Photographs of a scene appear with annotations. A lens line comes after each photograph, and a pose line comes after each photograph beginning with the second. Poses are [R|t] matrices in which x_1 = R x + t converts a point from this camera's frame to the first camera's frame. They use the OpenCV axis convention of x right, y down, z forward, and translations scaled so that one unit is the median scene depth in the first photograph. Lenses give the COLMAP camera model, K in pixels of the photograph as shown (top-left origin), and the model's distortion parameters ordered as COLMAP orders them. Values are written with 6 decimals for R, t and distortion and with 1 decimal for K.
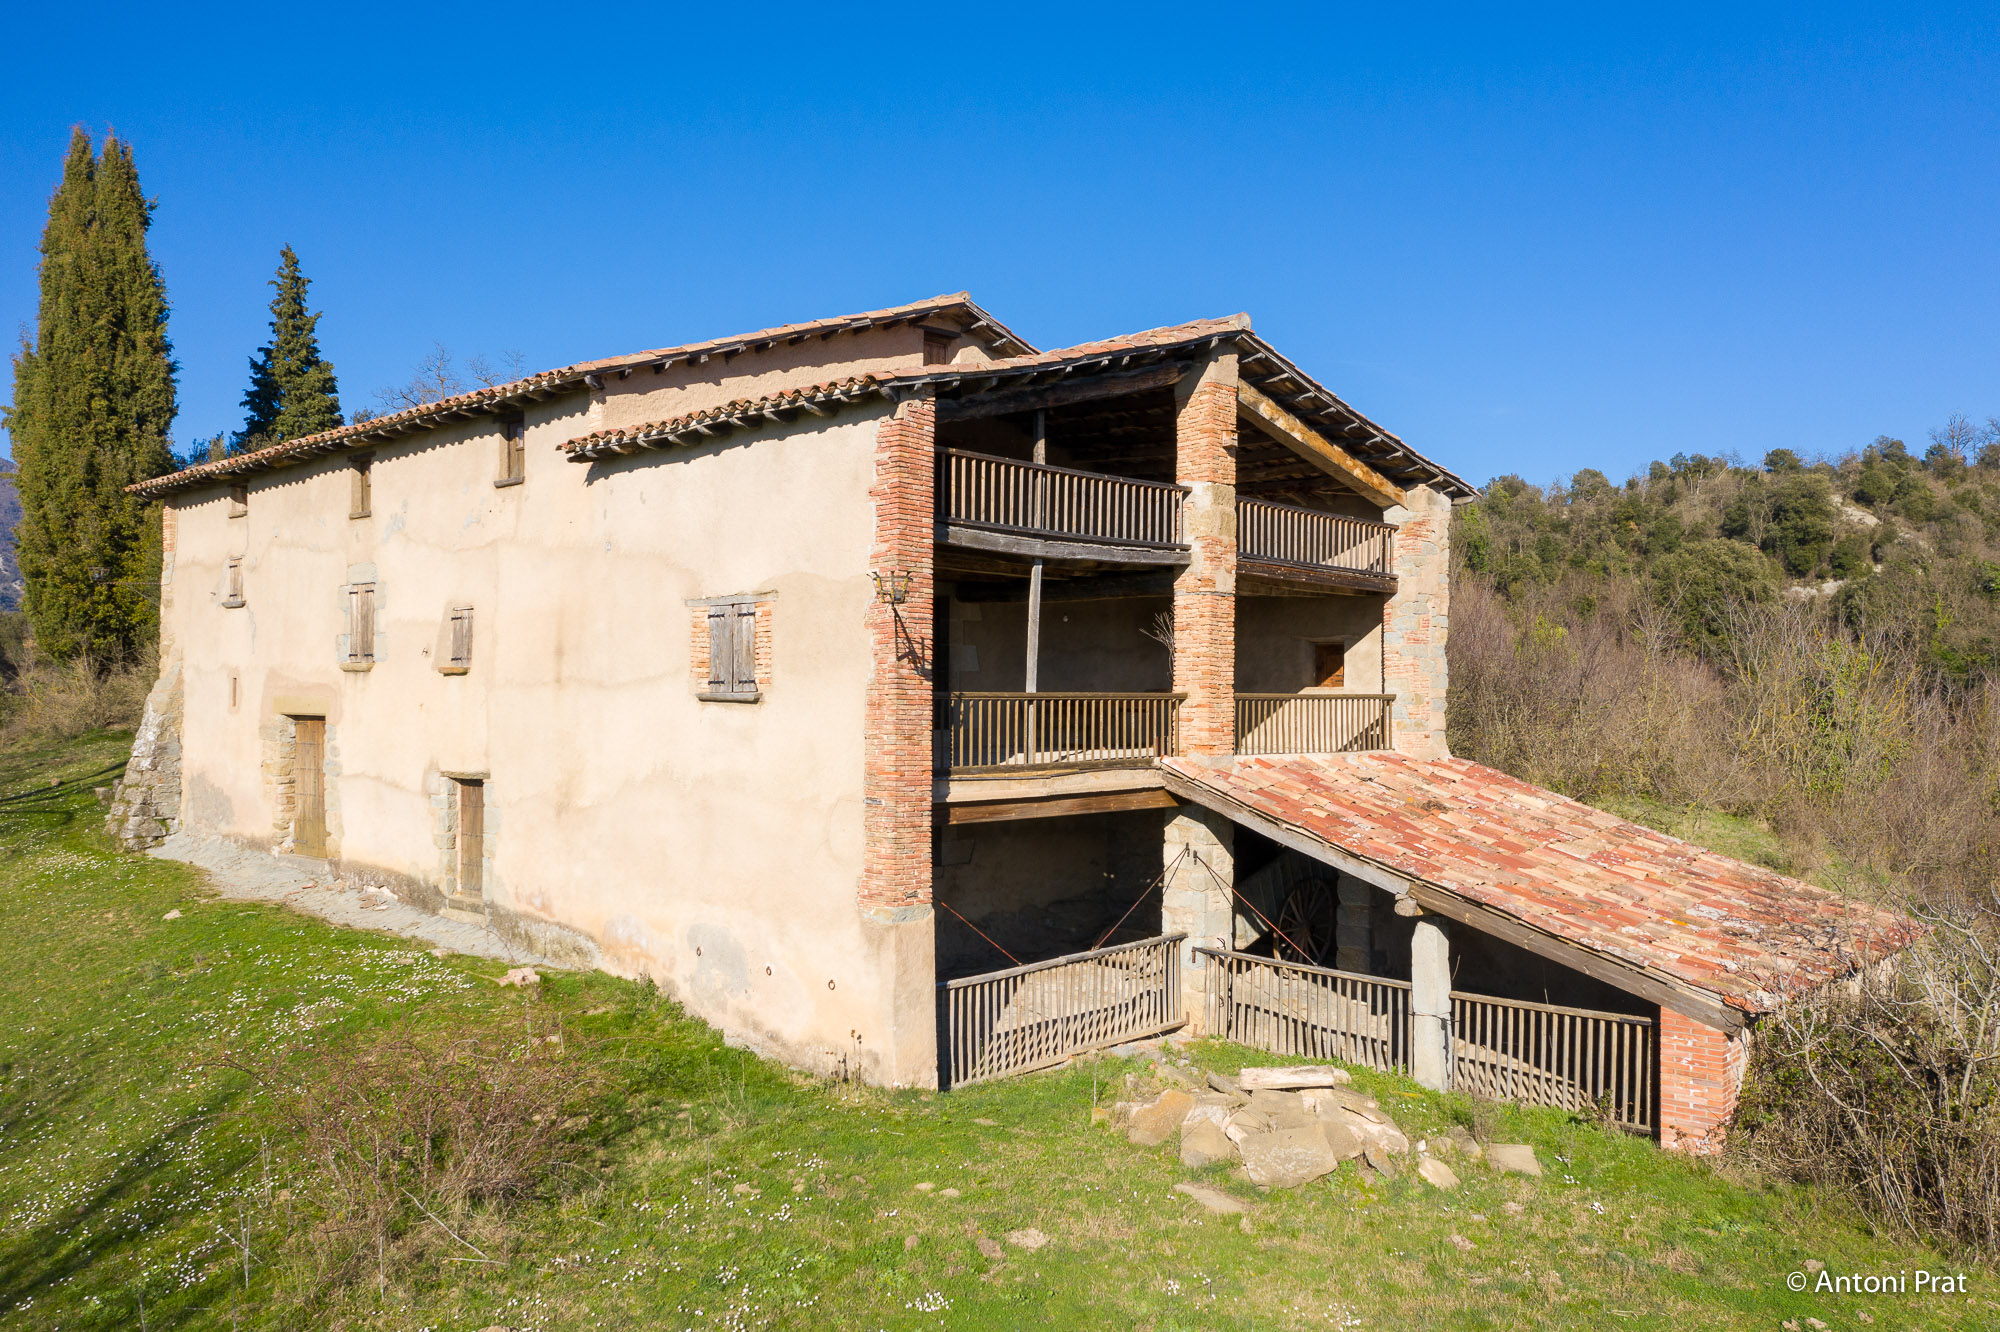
lens RADIAL K [[1572.3, 0, 993.8], [0, 1572.3, 675.1], [0, 0, 1]] dist [-0.027562, 0.017366]
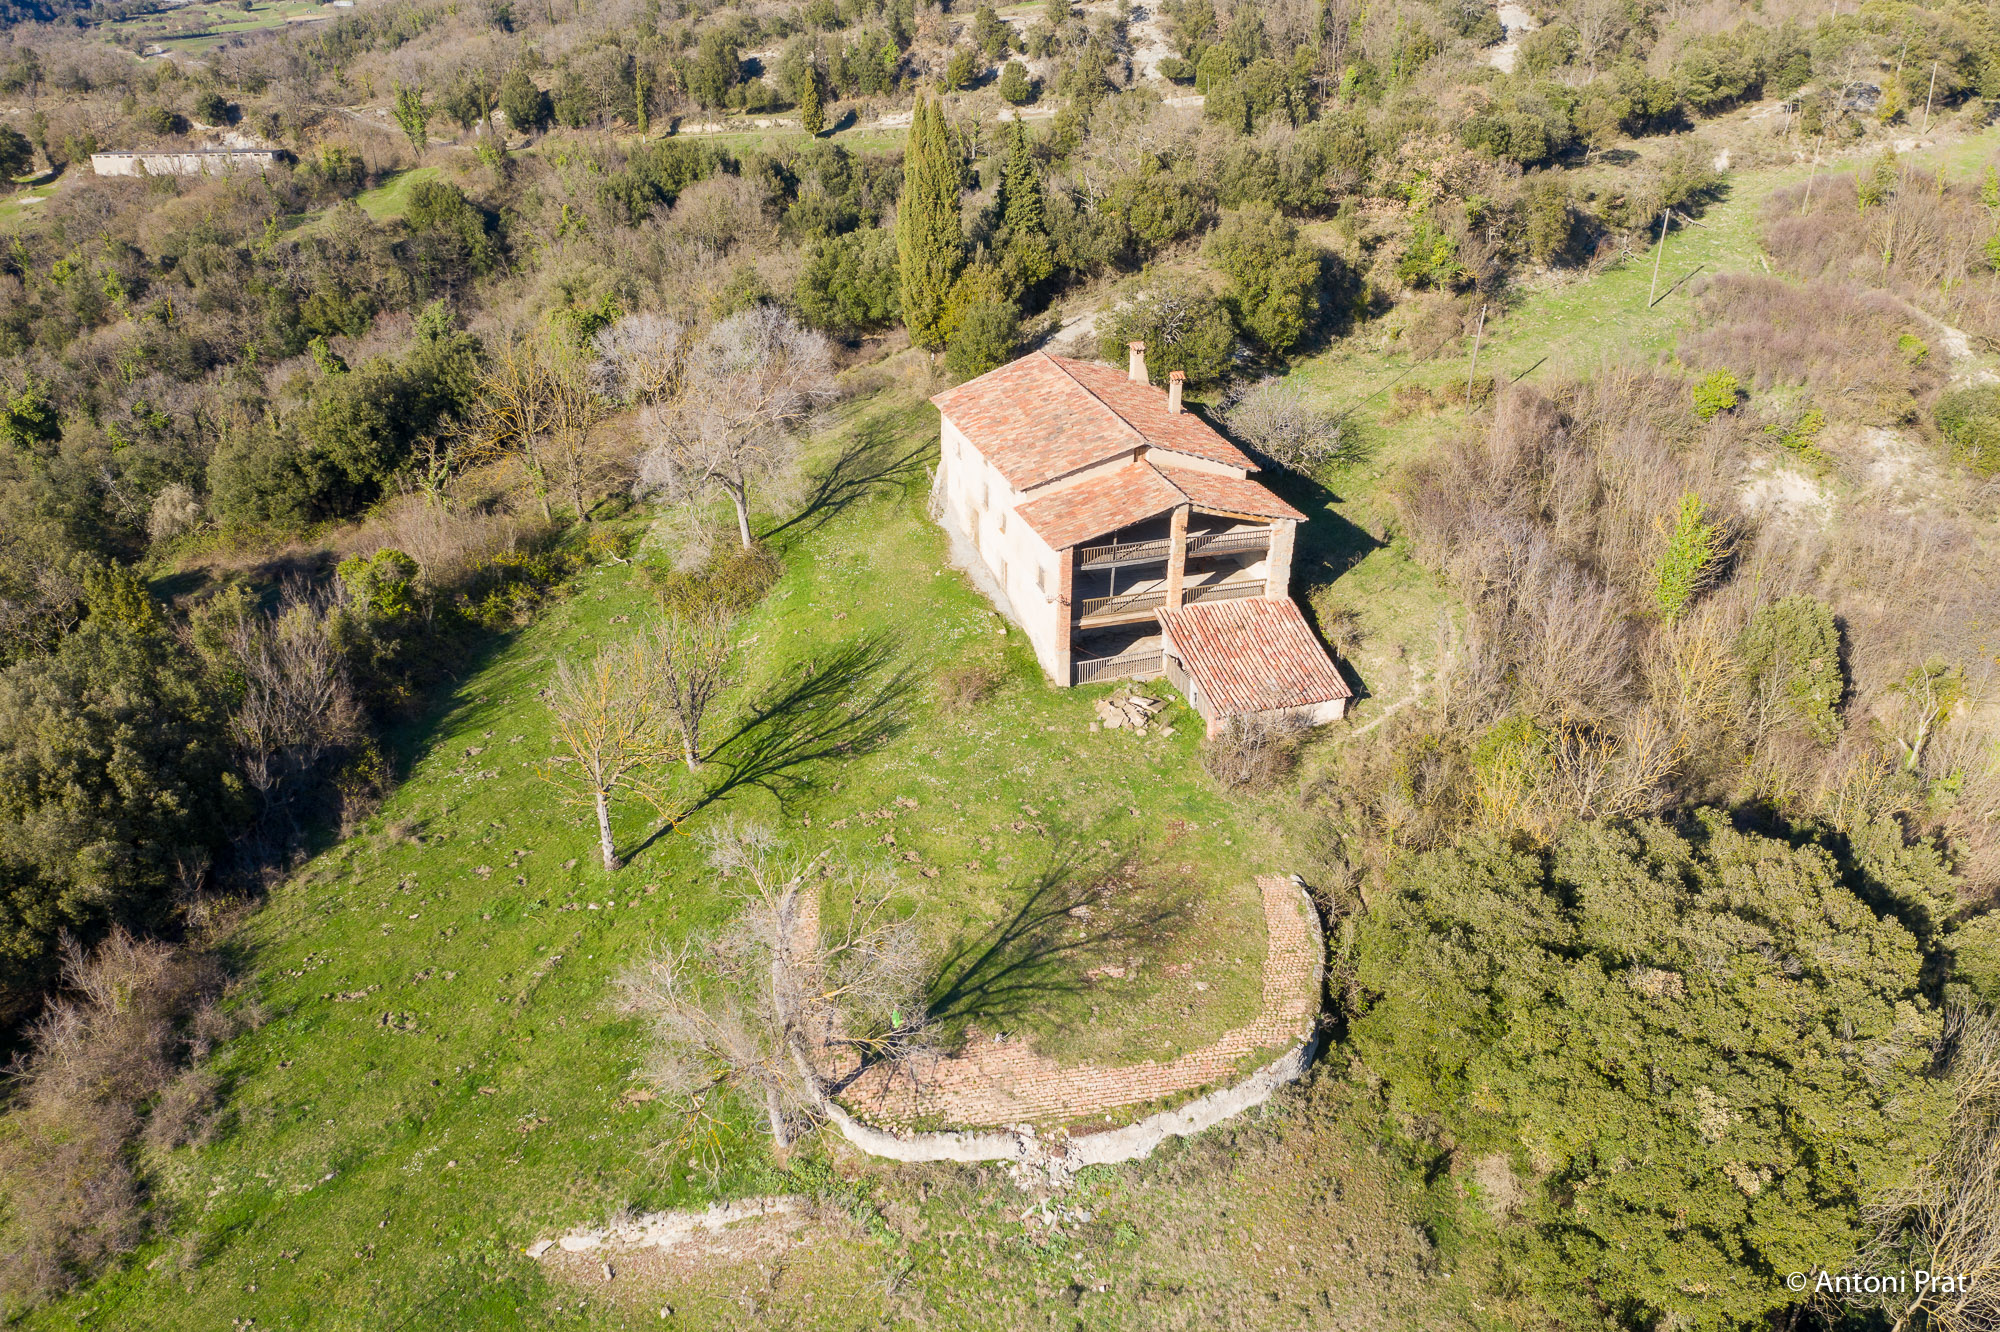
lens RADIAL K [[1574.2, 0, 989.9], [0, 1574.2, 671.6], [0, 0, 1]] dist [-0.030881, 0.013439]
pose [[0.869070, 0.227442, -0.439303, 1.361036], [0.006974, 0.882318, 0.470602, -1.490229], [0.494640, -0.412050, 0.765210, -2.017298]]
